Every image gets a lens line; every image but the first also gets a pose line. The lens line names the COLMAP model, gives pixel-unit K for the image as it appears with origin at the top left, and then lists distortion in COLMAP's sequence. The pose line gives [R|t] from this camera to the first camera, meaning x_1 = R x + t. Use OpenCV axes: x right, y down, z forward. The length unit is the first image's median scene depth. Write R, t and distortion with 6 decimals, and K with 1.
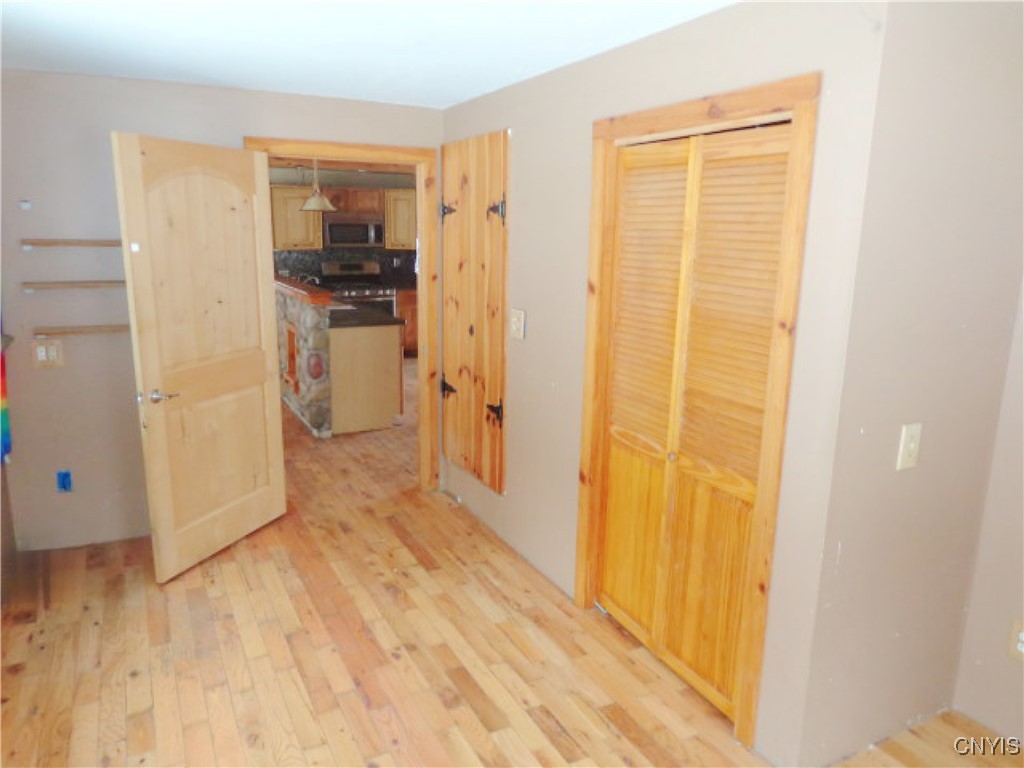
lens RADIAL K [[714.0, 0, 512.0], [0, 714.0, 384.0], [0, 0, 1]] dist [-0.003649, -0.000068]
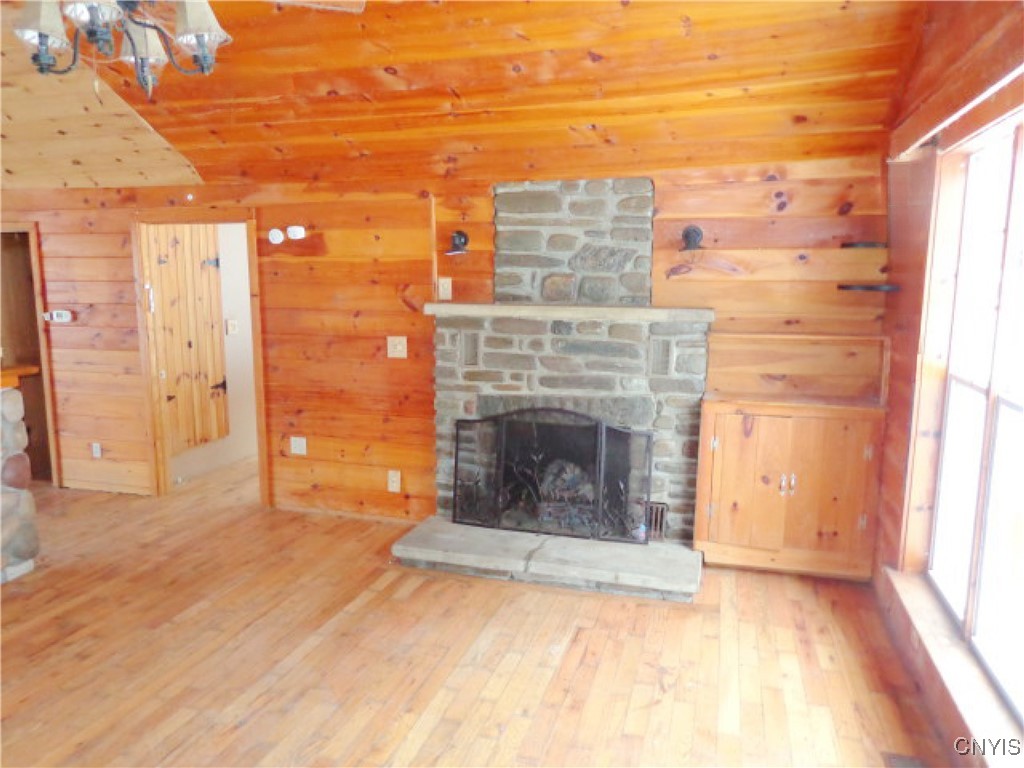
lens RADIAL K [[714.0, 0, 512.0], [0, 714.0, 384.0], [0, 0, 1]] dist [-0.003649, -0.000068]
pose [[-0.710888, -0.128247, 0.691514, -1.429755], [0.134958, 0.940087, 0.313085, -0.340735], [-0.690235, 0.315894, -0.650989, 1.416548]]
